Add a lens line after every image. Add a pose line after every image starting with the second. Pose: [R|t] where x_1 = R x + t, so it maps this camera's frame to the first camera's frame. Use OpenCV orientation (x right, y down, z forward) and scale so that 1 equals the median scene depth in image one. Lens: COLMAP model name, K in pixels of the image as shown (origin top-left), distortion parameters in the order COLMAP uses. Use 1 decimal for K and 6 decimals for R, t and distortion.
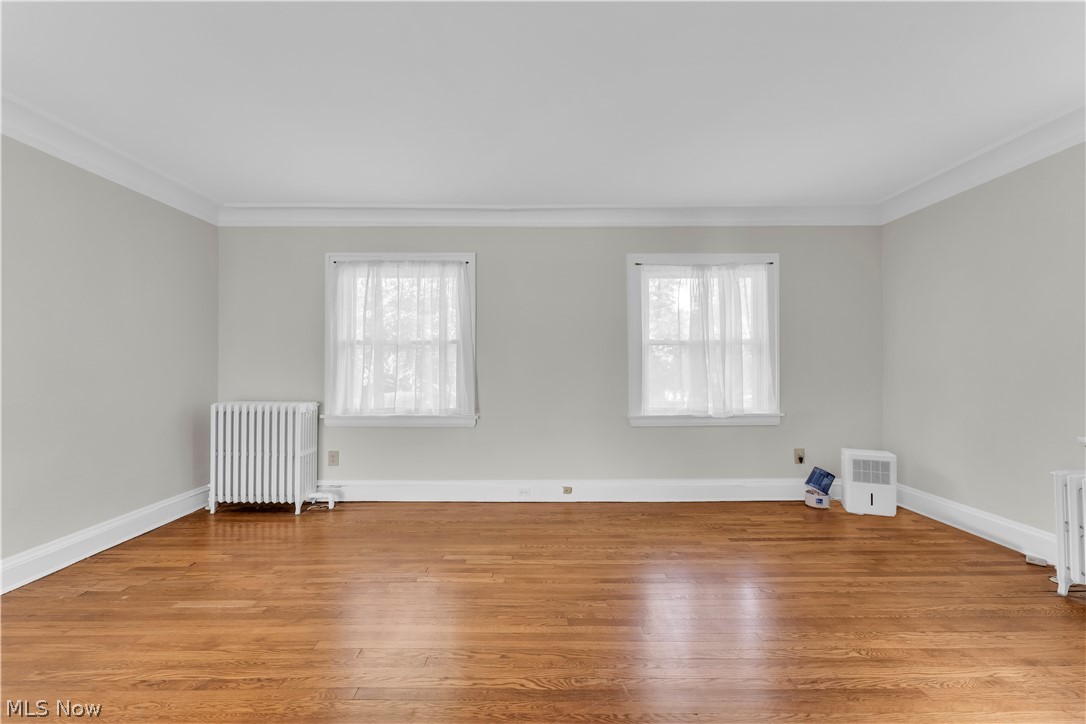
lens RADIAL K [[446.1, 0, 537.5], [0, 446.1, 364.5], [0, 0, 1]] dist [-0.002978, -0.000011]
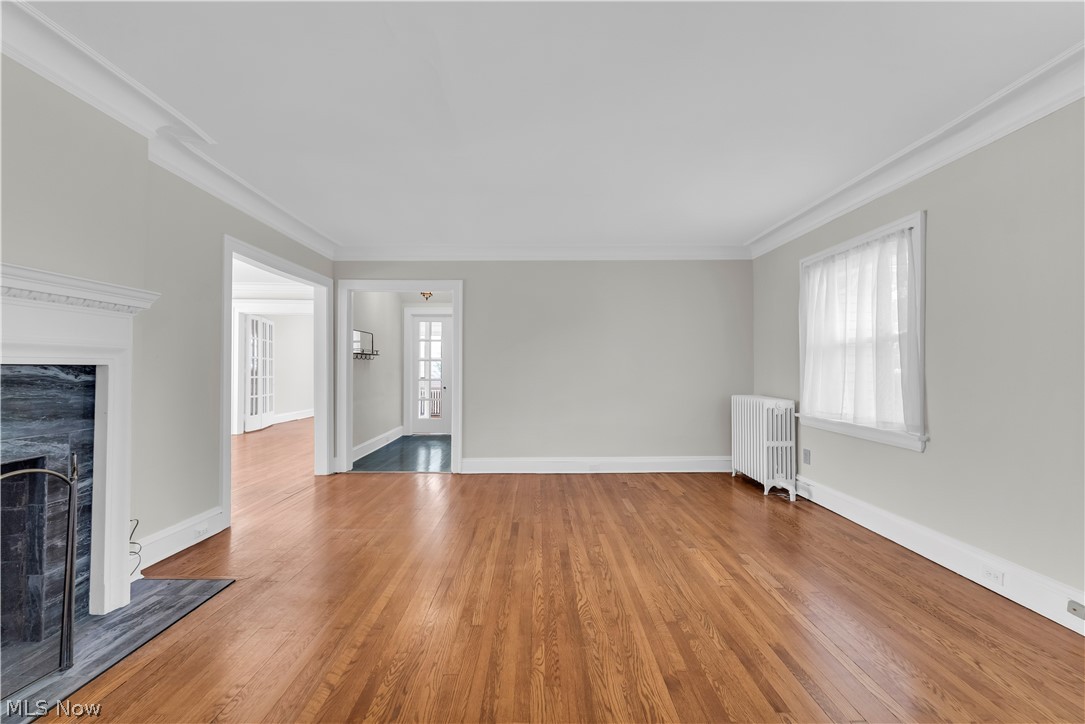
lens RADIAL K [[445.7, 0, 537.3], [0, 445.7, 361.3], [0, 0, 1]] dist [-0.002978, -0.000011]
pose [[-0.008150, -0.012698, -0.999886, 0.620546], [0.002044, 0.999917, -0.012715, 0.001066], [0.999965, -0.002147, -0.008124, 0.405101]]
